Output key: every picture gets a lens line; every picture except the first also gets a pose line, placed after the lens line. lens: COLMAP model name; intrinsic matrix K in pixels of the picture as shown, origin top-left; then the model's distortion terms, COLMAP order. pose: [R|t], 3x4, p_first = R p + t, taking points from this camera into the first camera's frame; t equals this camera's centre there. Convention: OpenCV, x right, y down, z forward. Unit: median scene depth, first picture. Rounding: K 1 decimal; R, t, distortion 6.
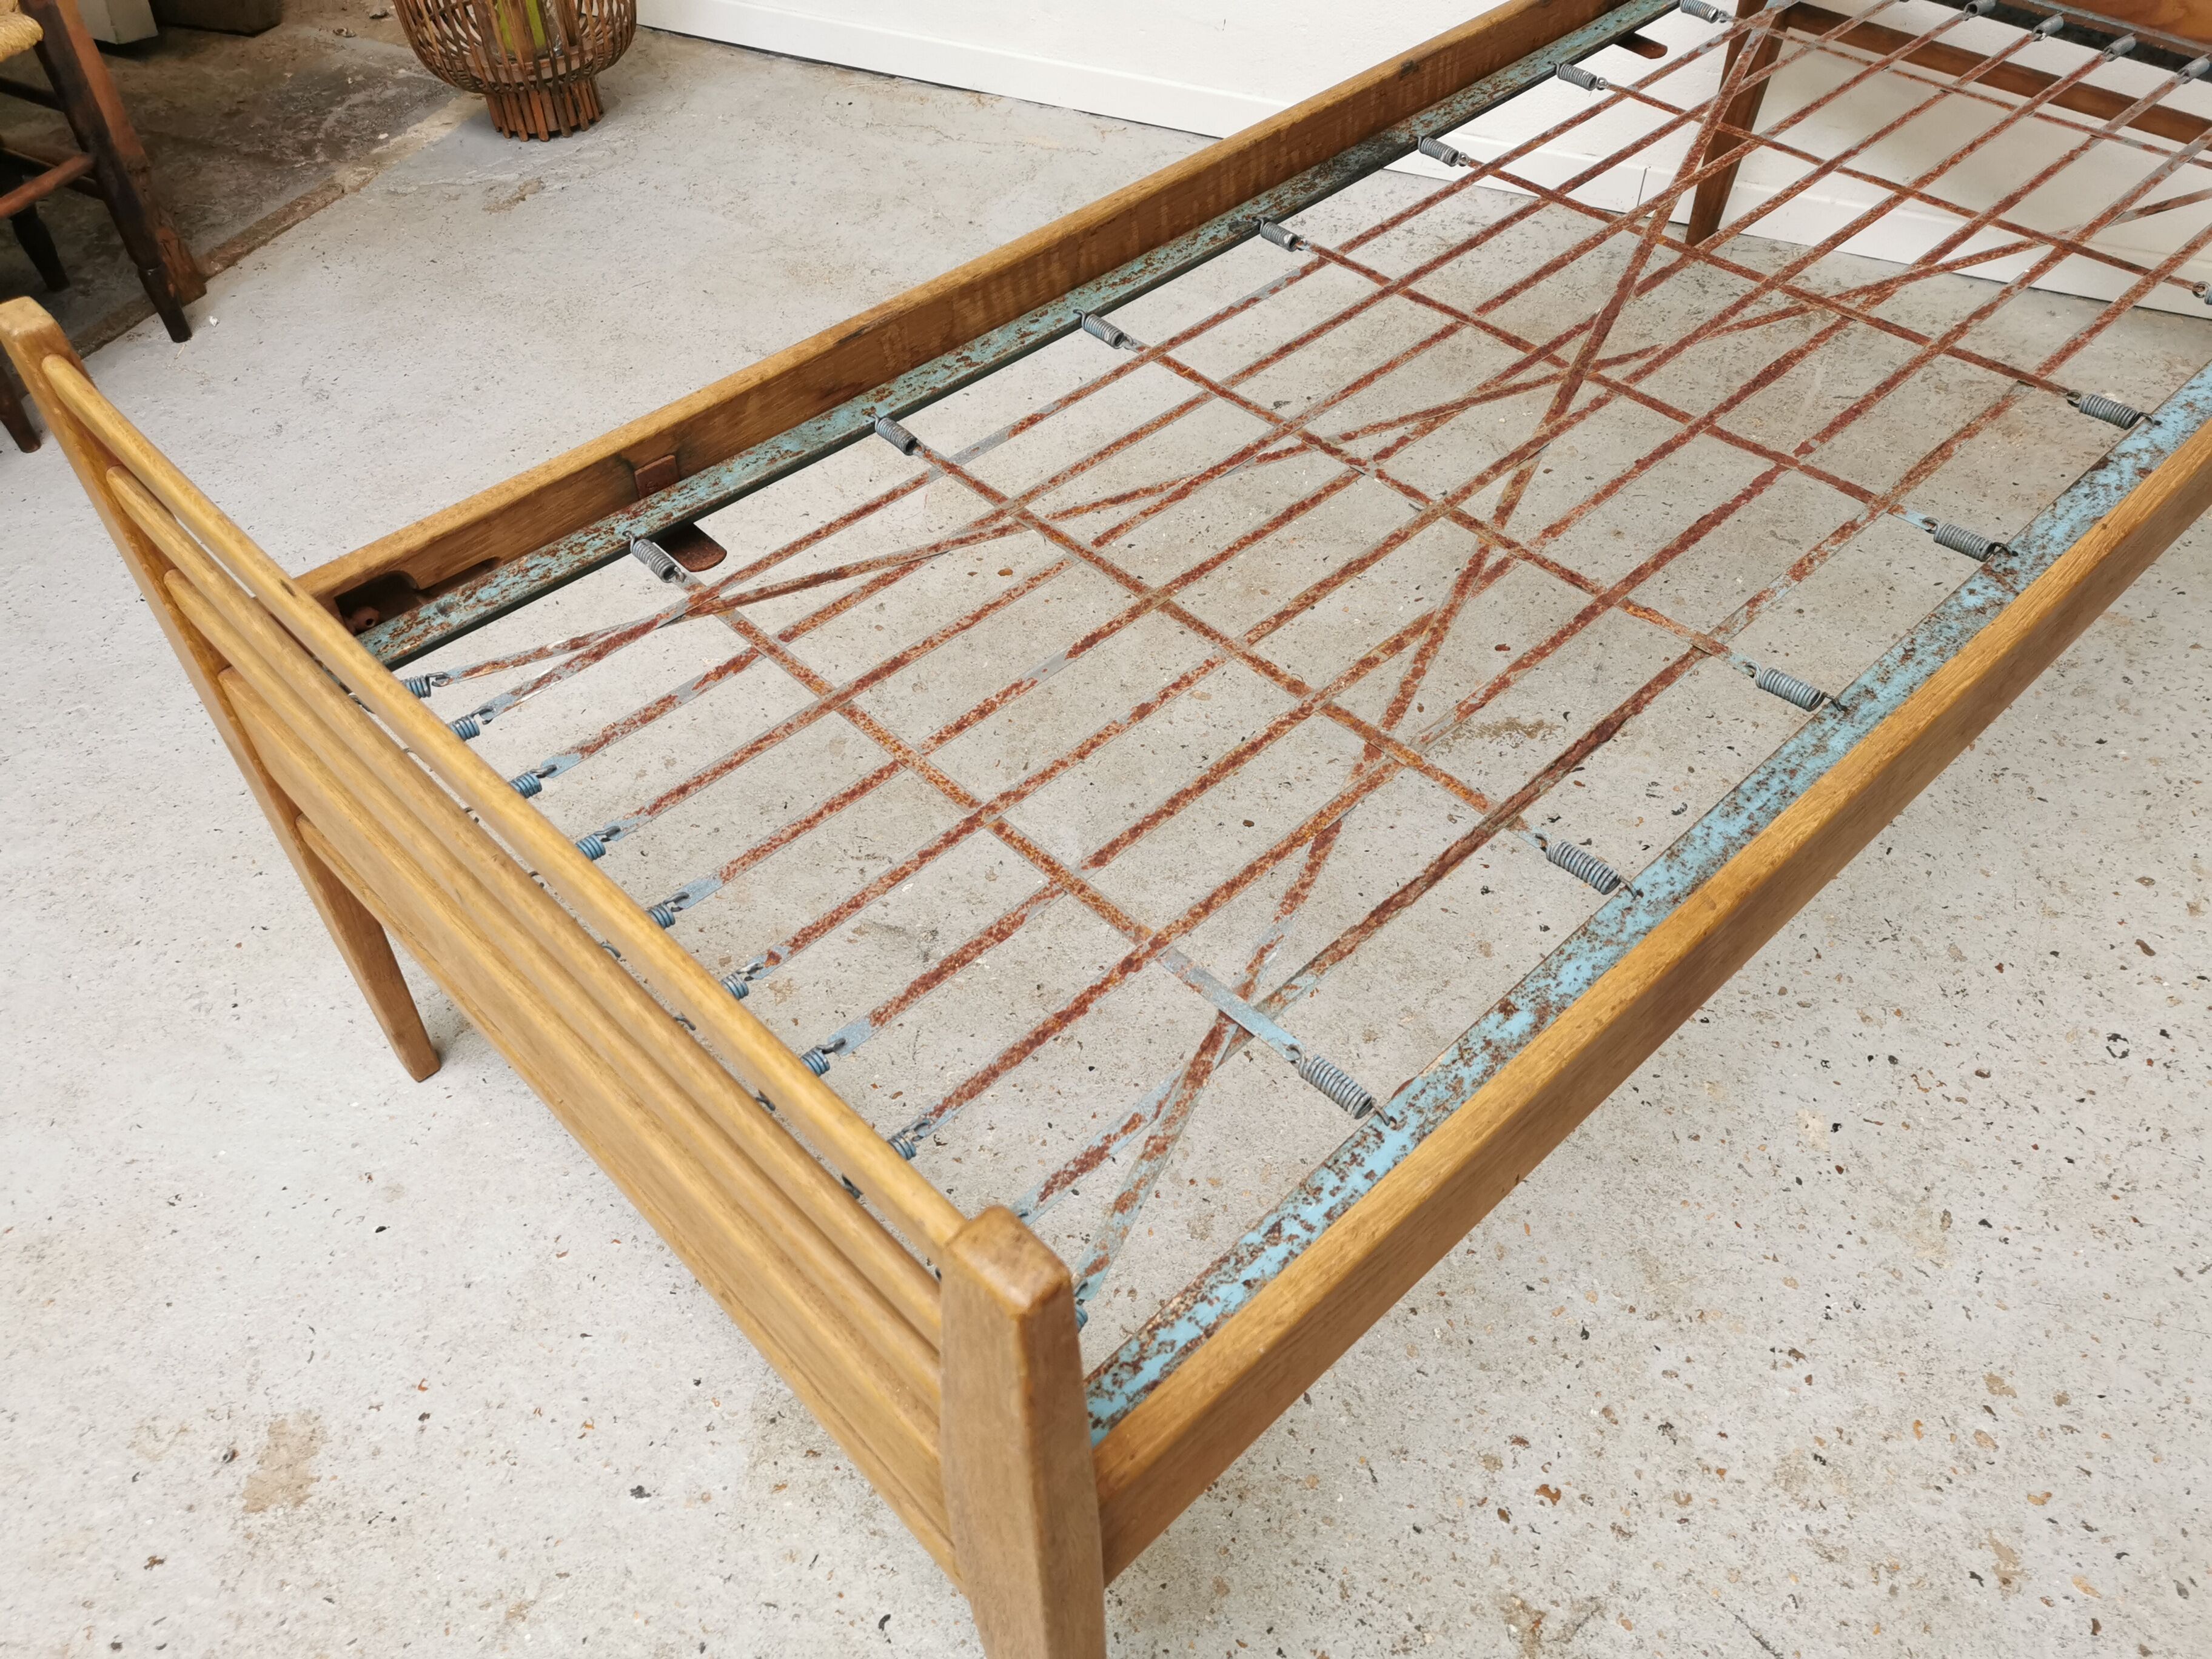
lens RADIAL K [[1703.6, 0, 1100.0], [0, 1703.6, 834.6], [0, 0, 1]] dist [0.060778, -0.059485]
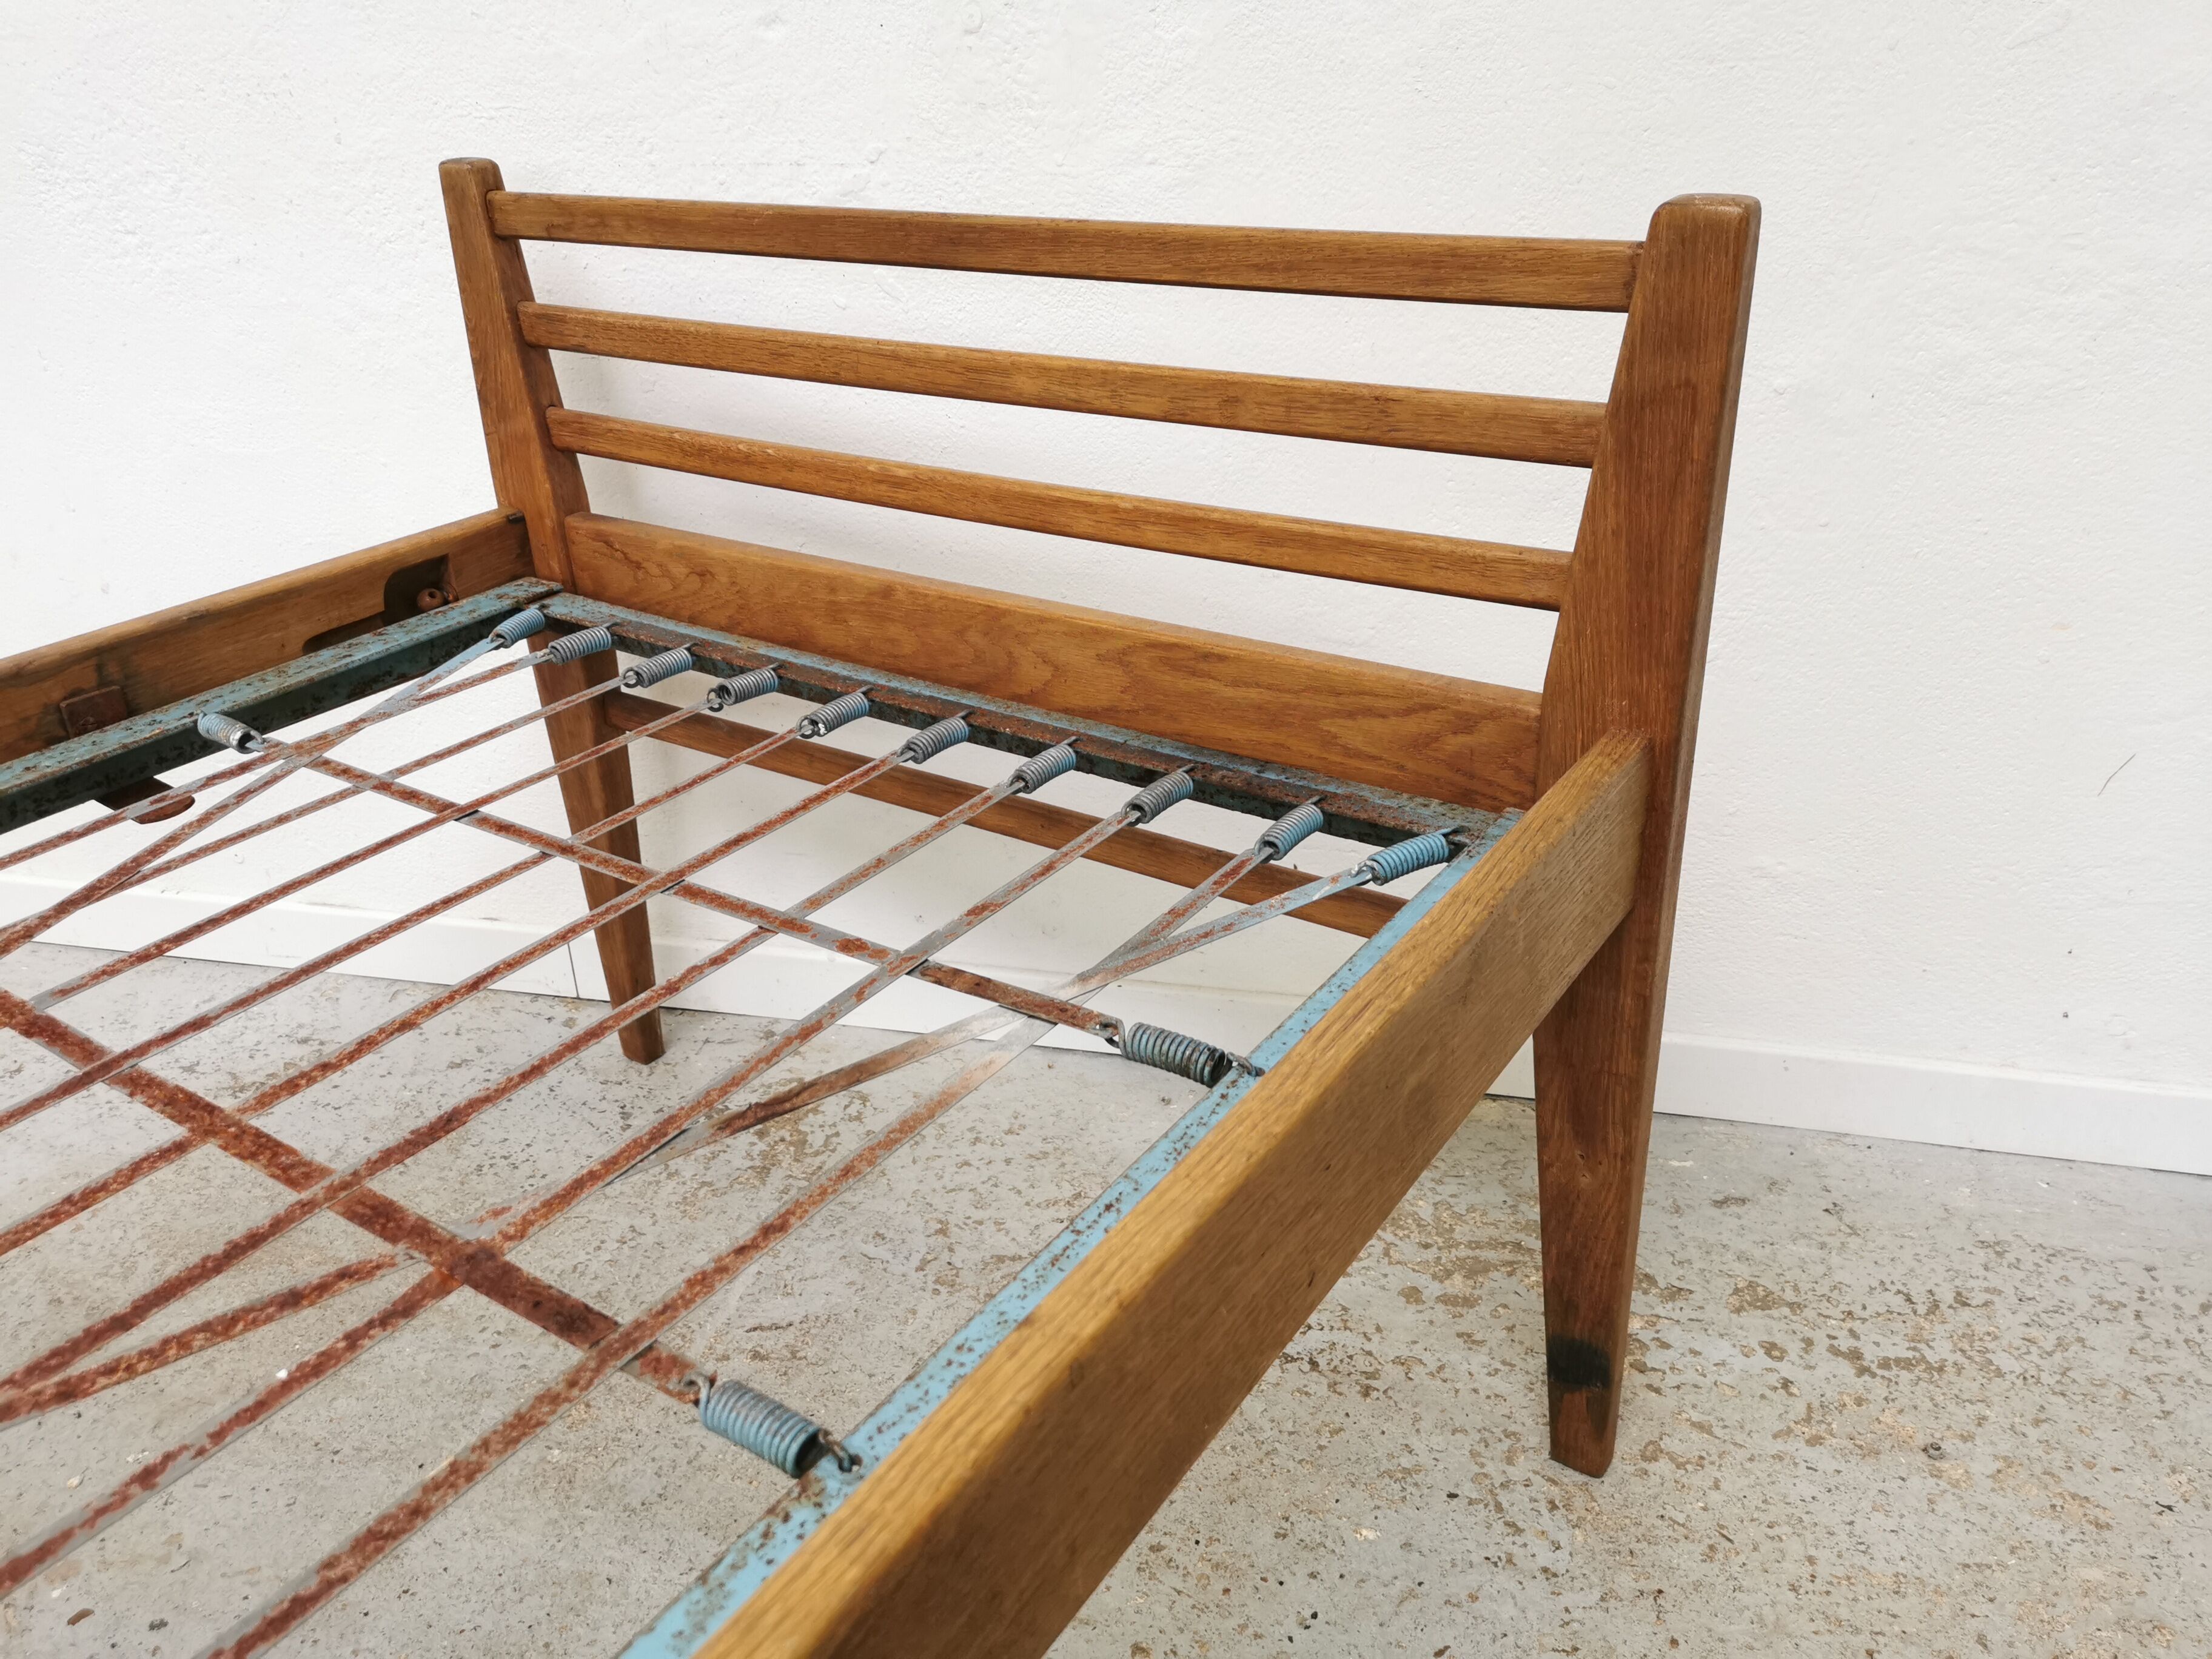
lens RADIAL K [[1703.6, 0, 1106.2], [0, 1703.6, 832.7], [0, 0, 1]] dist [0.060778, -0.059485]
pose [[0.979147, -0.103455, 0.174835, 0.751252], [0.158311, 0.927902, -0.337543, -0.324487], [-0.127310, 0.358182, 0.924931, 0.695191]]
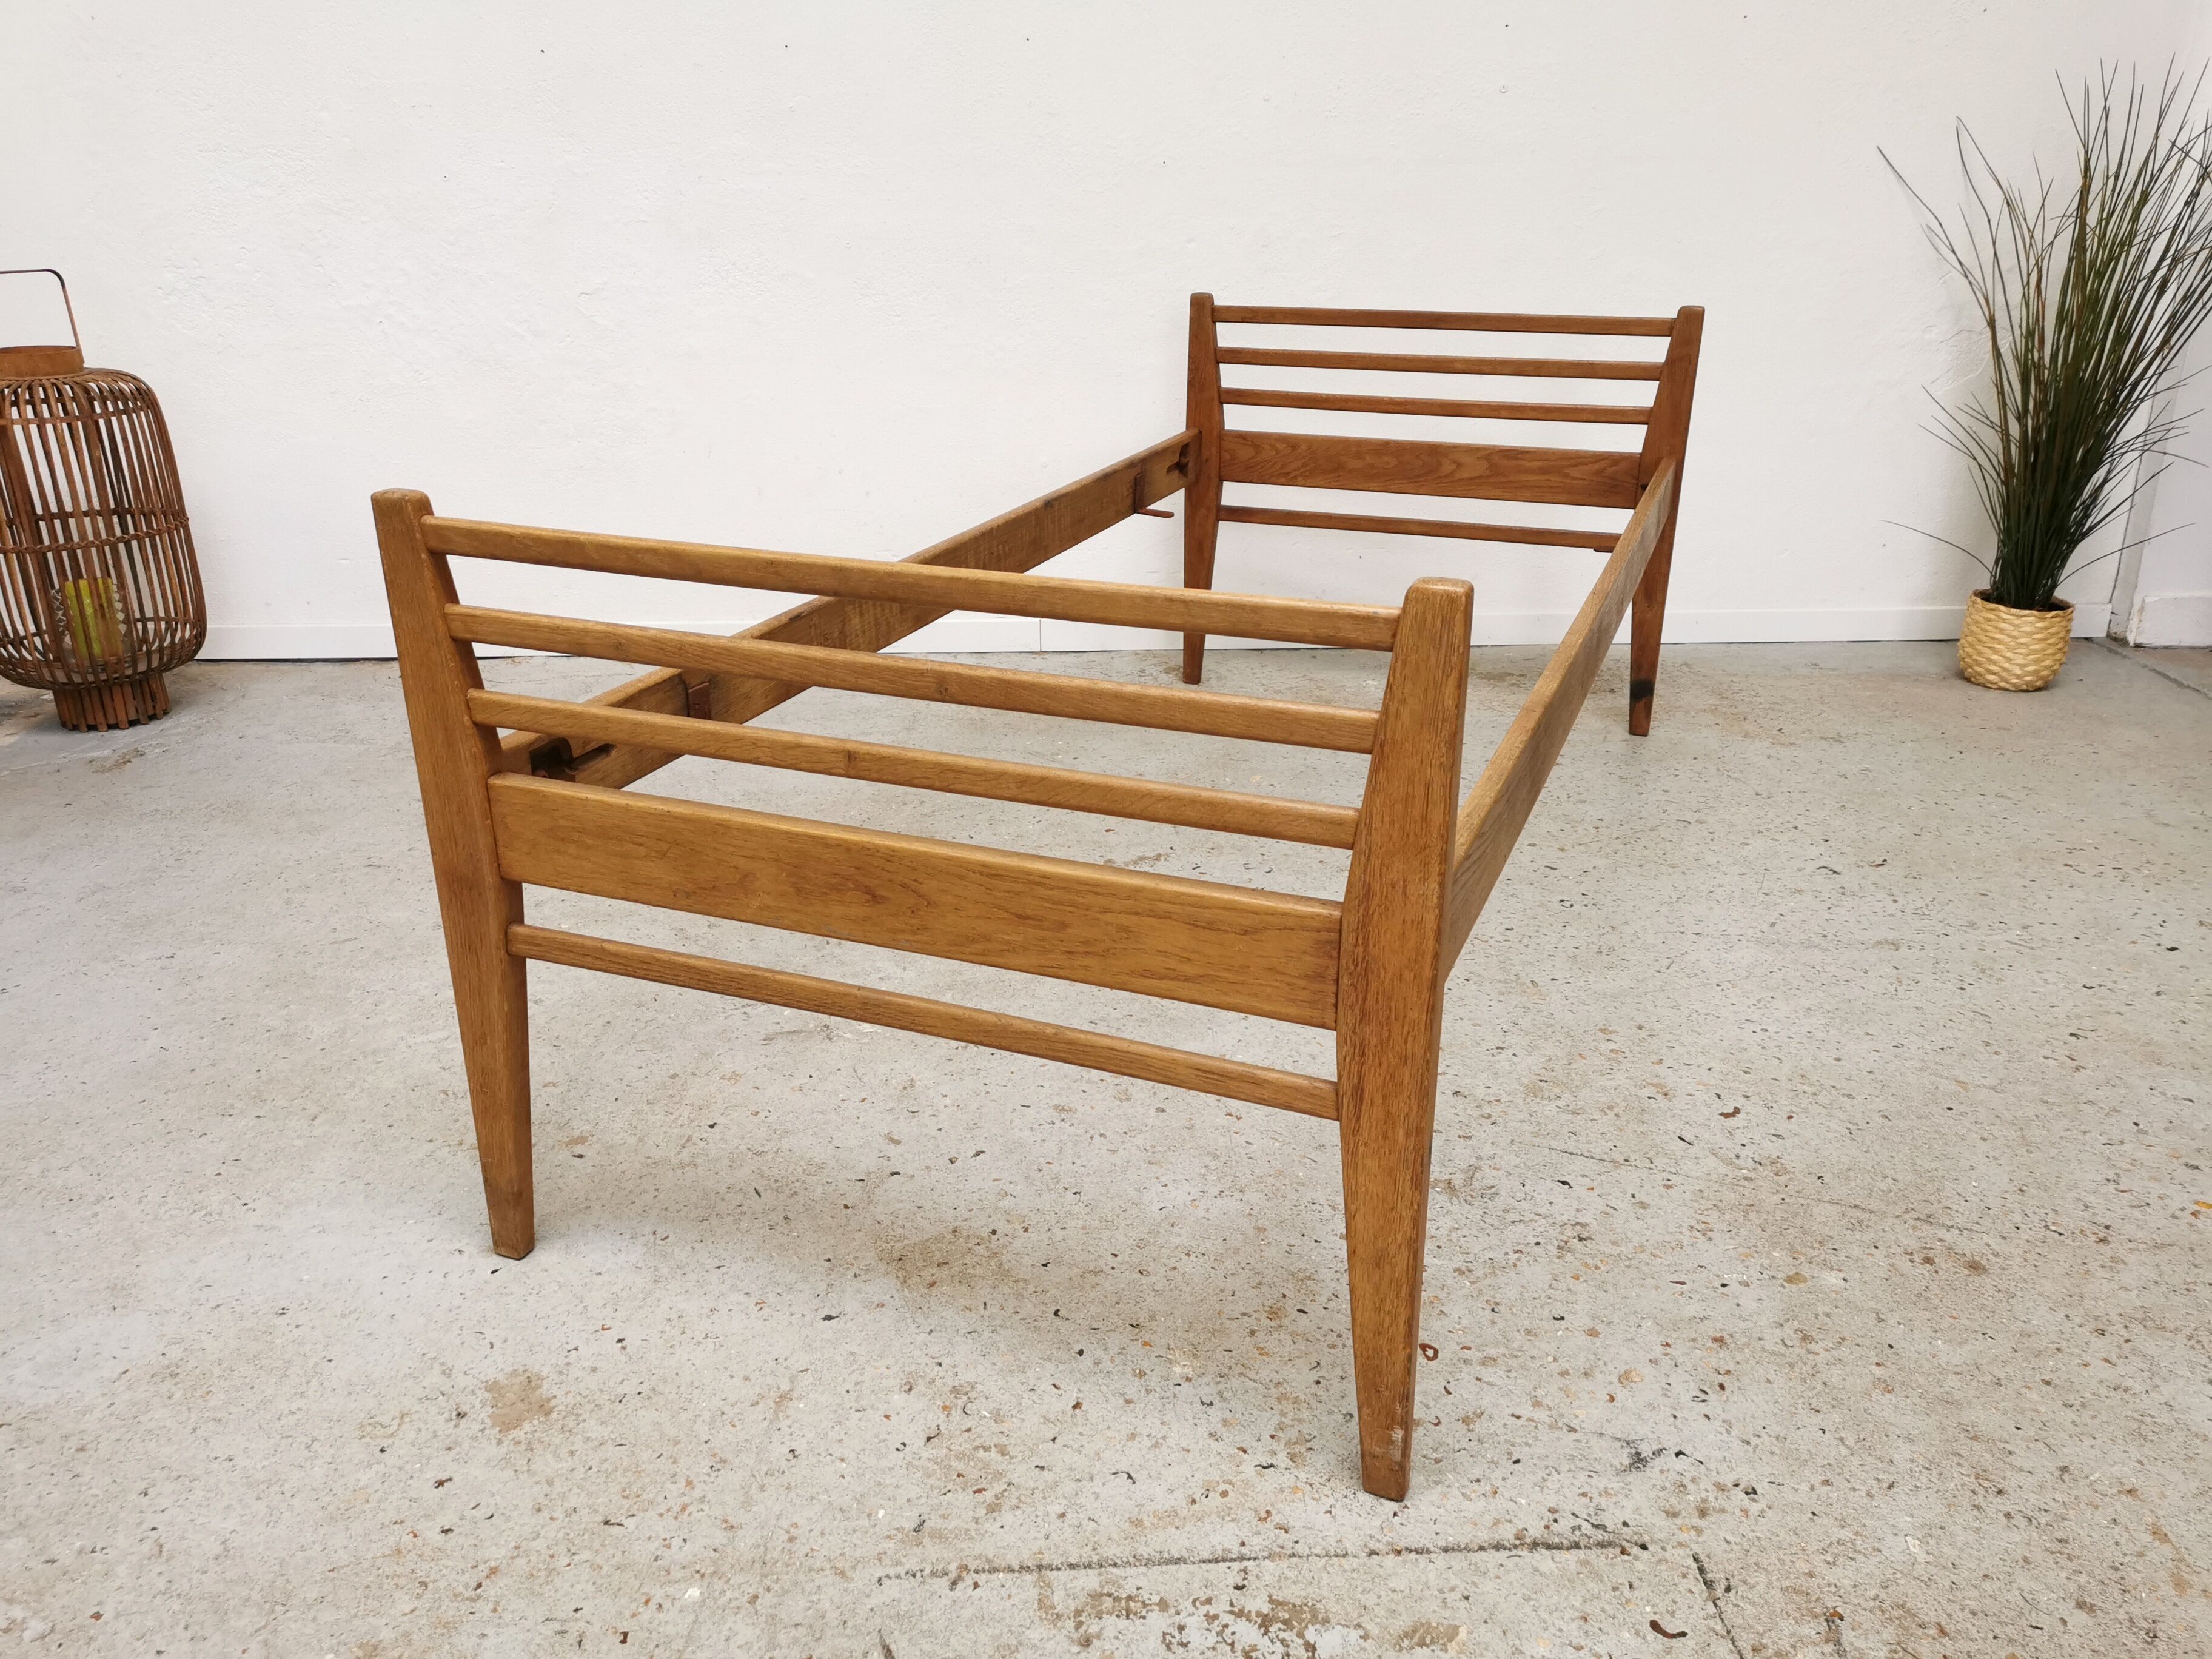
lens RADIAL K [[1703.6, 0, 1105.9], [0, 1703.6, 837.5], [0, 0, 1]] dist [0.060778, -0.059485]
pose [[0.884142, -0.155829, 0.440466, -0.551603], [0.326456, 0.880471, -0.343797, 0.537044], [-0.334244, 0.447758, 0.829333, -0.244220]]
